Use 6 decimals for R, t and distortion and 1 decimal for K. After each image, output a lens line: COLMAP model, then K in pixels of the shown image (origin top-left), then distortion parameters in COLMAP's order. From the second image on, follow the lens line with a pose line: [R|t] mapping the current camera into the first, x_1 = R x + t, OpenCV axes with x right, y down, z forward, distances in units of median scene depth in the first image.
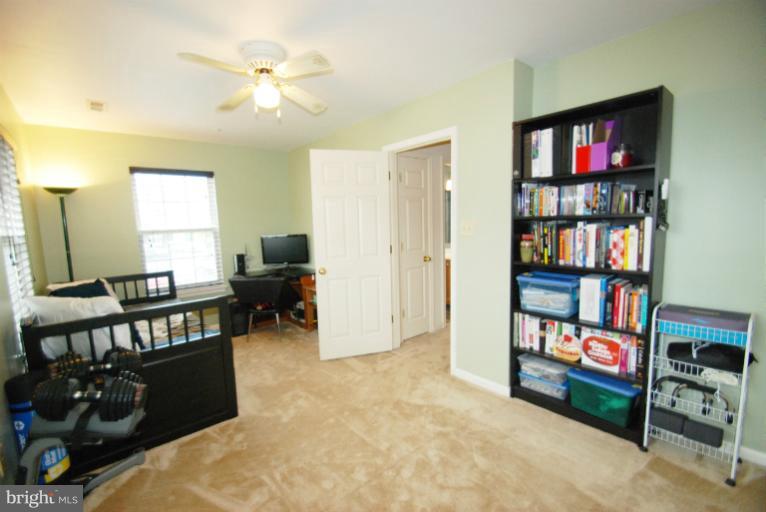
lens RADIAL K [[334.6, 0, 368.6], [0, 334.6, 262.6], [0, 0, 1]] dist [0.023627, -0.024596]
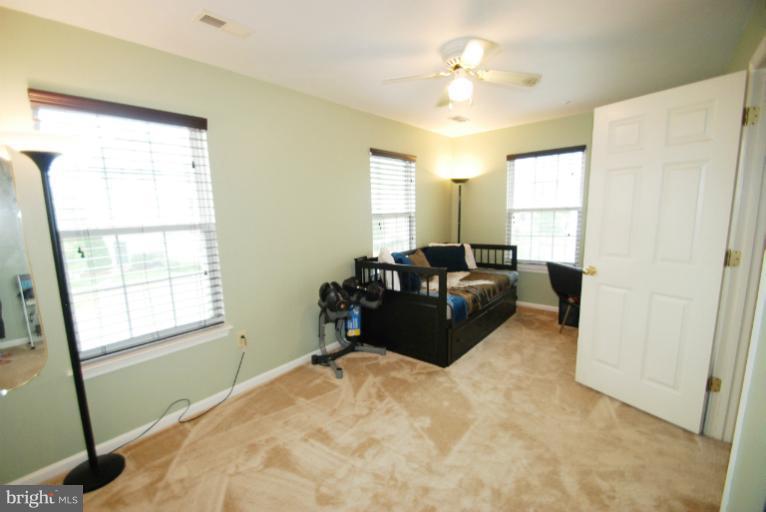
lens RADIAL K [[334.6, 0, 368.6], [0, 334.6, 262.6], [0, 0, 1]] dist [0.023627, -0.024596]
pose [[0.176985, 0.179282, -0.967747, 0.500426], [-0.094361, 0.981831, 0.164634, -0.069002], [0.979680, 0.062180, 0.190687, 0.358588]]
